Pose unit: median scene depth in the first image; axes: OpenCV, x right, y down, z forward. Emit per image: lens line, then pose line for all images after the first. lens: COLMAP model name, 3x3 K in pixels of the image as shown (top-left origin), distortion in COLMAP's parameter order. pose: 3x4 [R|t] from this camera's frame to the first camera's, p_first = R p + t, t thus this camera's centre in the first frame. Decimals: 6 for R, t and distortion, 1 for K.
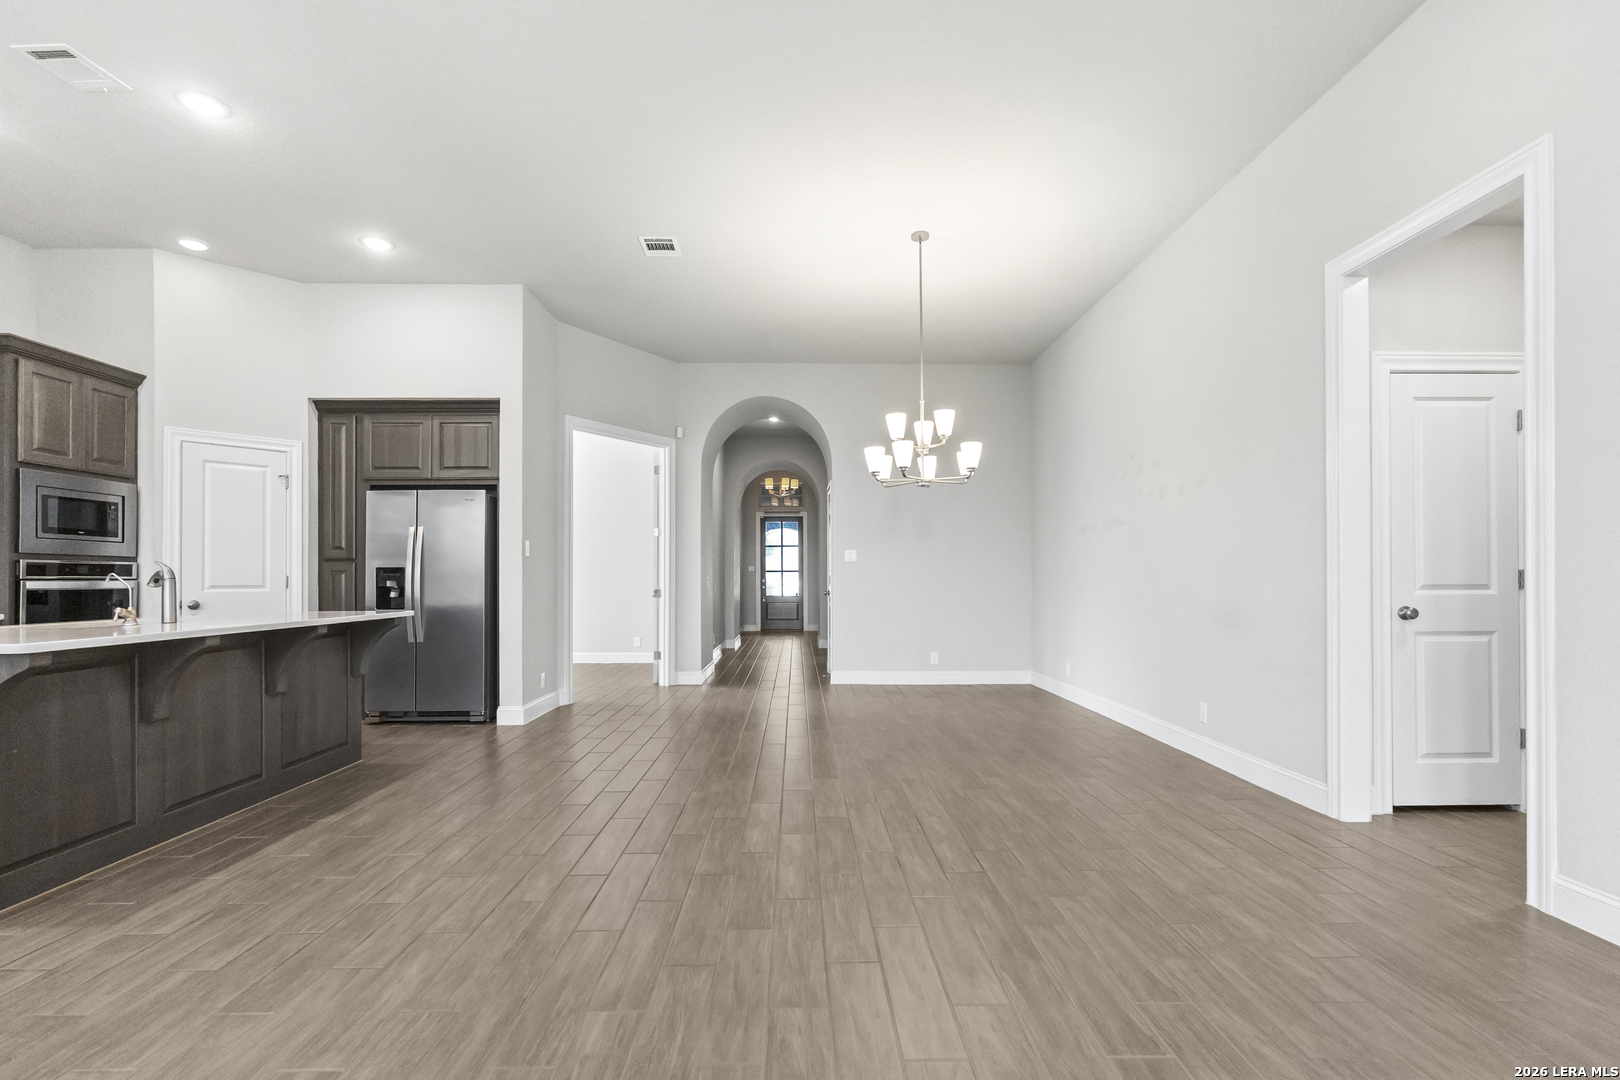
lens RADIAL K [[757.4, 0, 803.1], [0, 757.4, 571.1], [0, 0, 1]] dist [-0.004233, 0.002198]
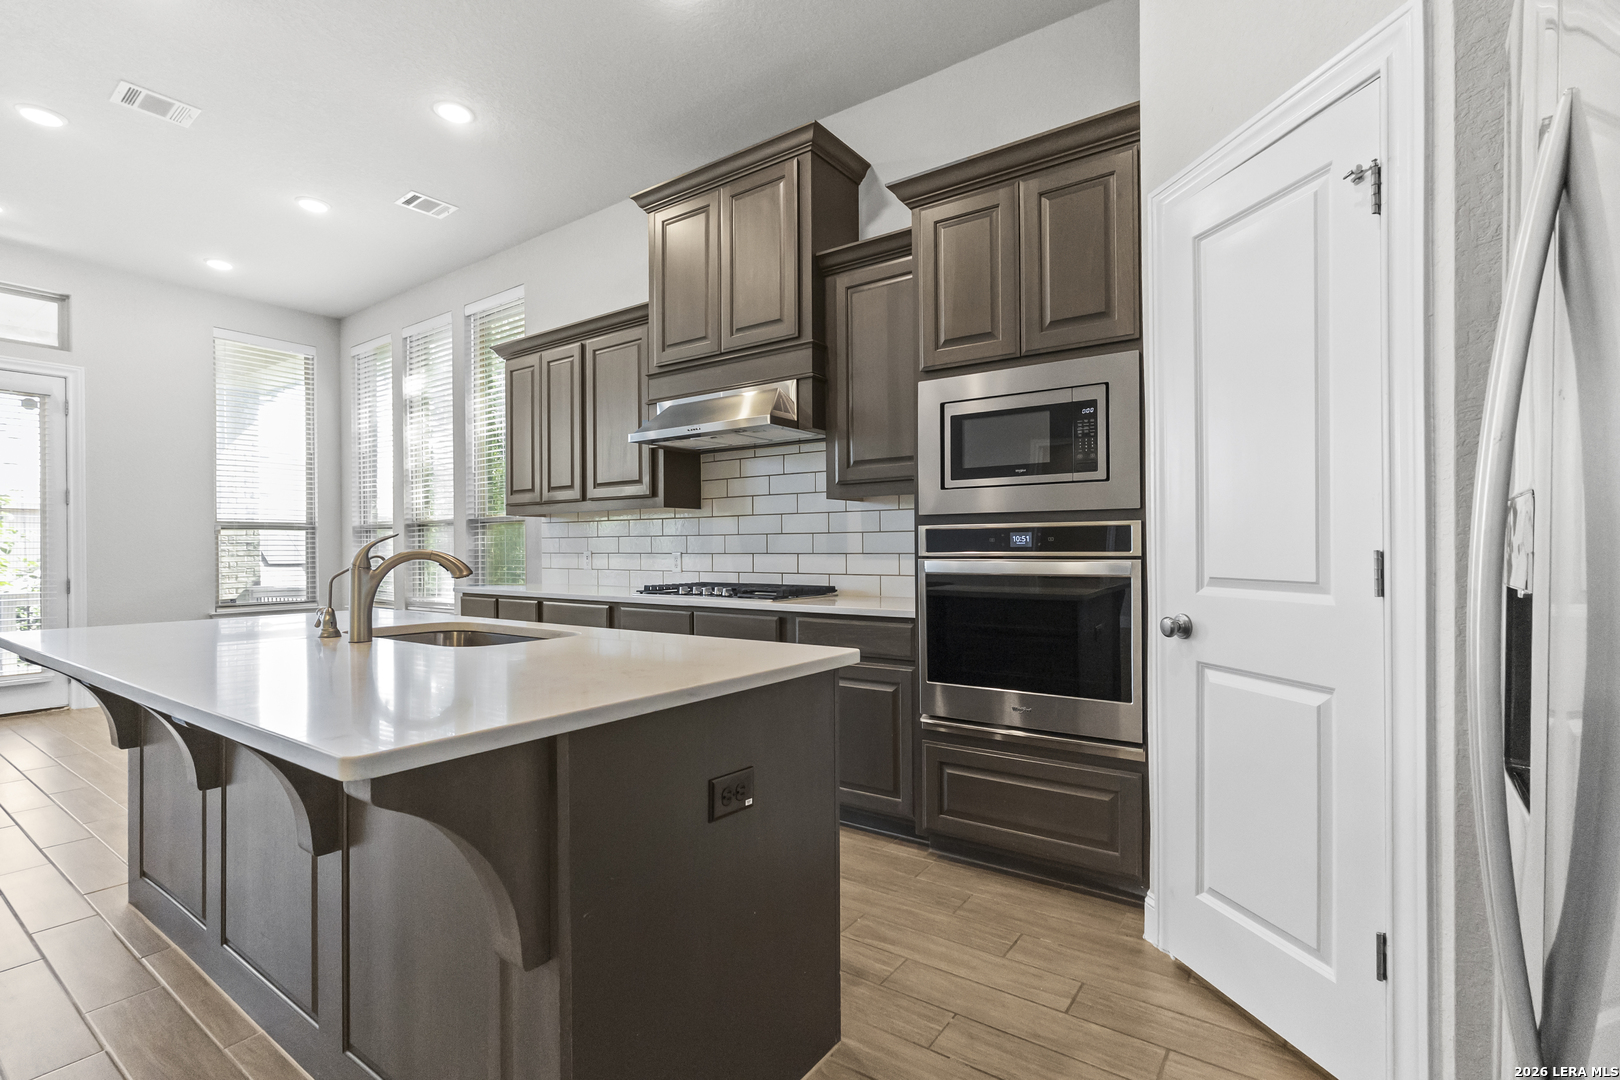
lens RADIAL K [[757.4, 0, 811.4], [0, 757.4, 542.8], [0, 0, 1]] dist [-0.004233, 0.002198]
pose [[-0.590467, 0.000104, -0.807062, -0.385814], [0.018693, 0.999733, -0.013547, 0.004506], [0.806845, -0.023085, -0.590311, 1.078357]]
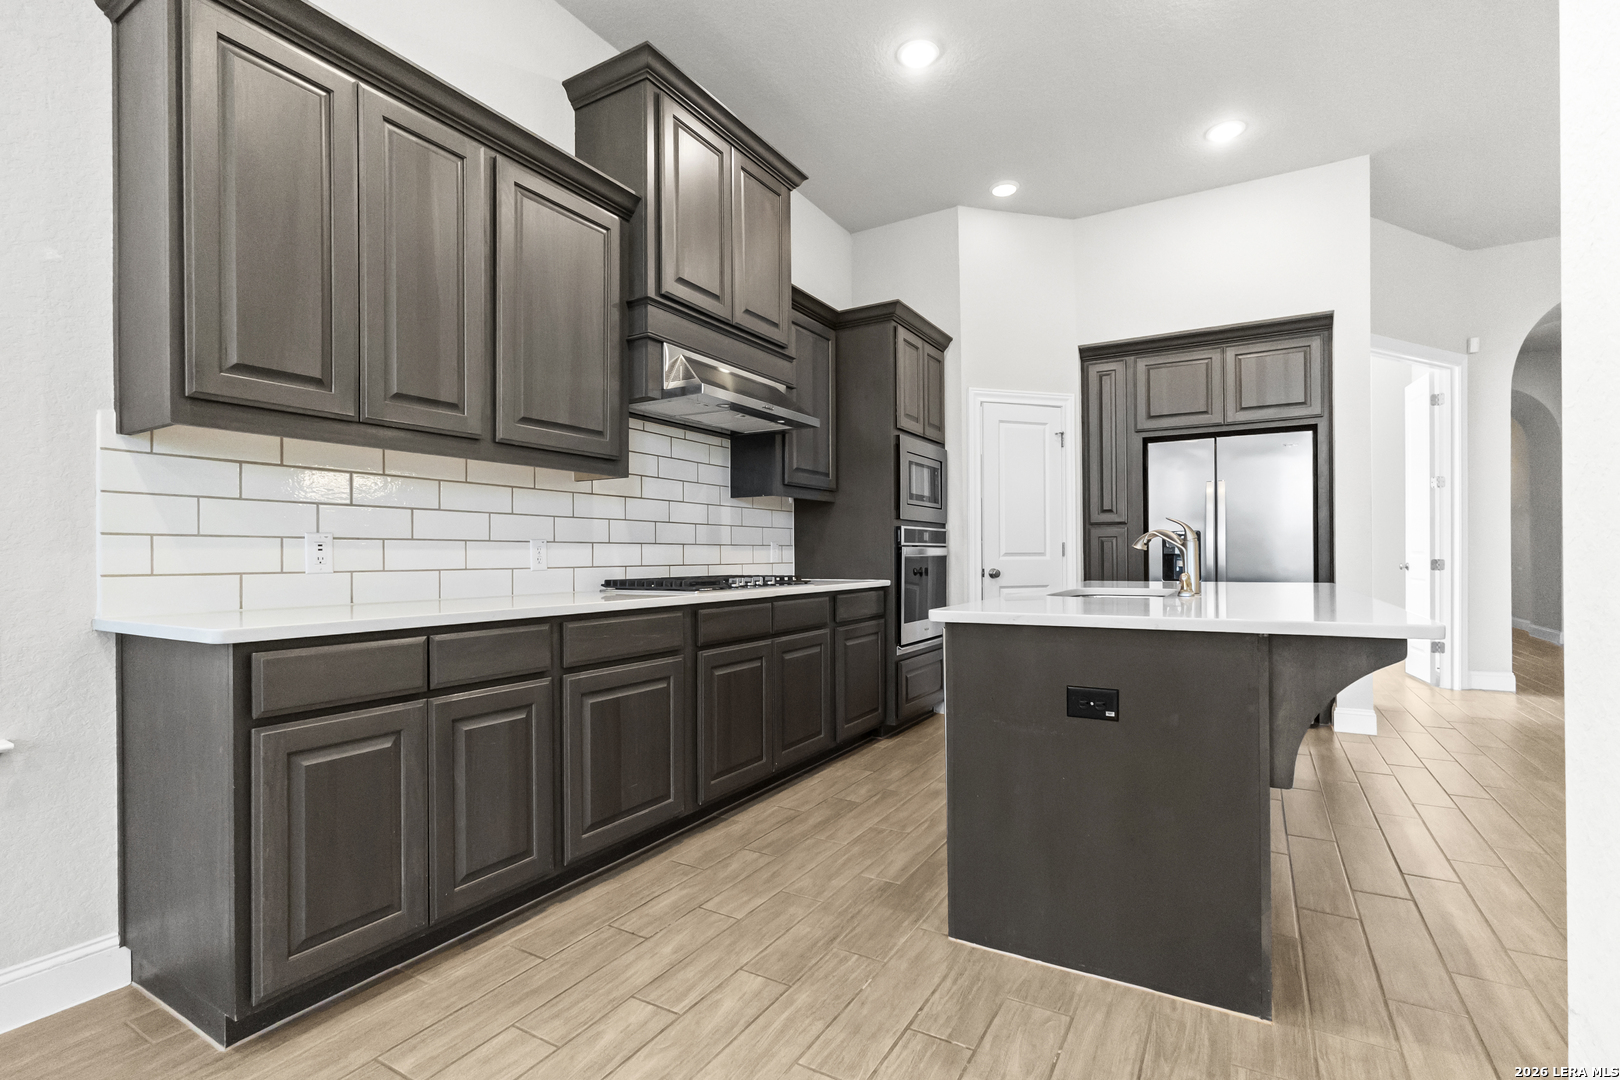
lens RADIAL K [[757.4, 0, 807.1], [0, 757.4, 551.7], [0, 0, 1]] dist [-0.004233, 0.002198]
pose [[0.855509, -0.002338, -0.517783, -0.513445], [0.009111, 0.999903, 0.010540, 0.005504], [0.517708, -0.013735, 0.855447, 0.061560]]
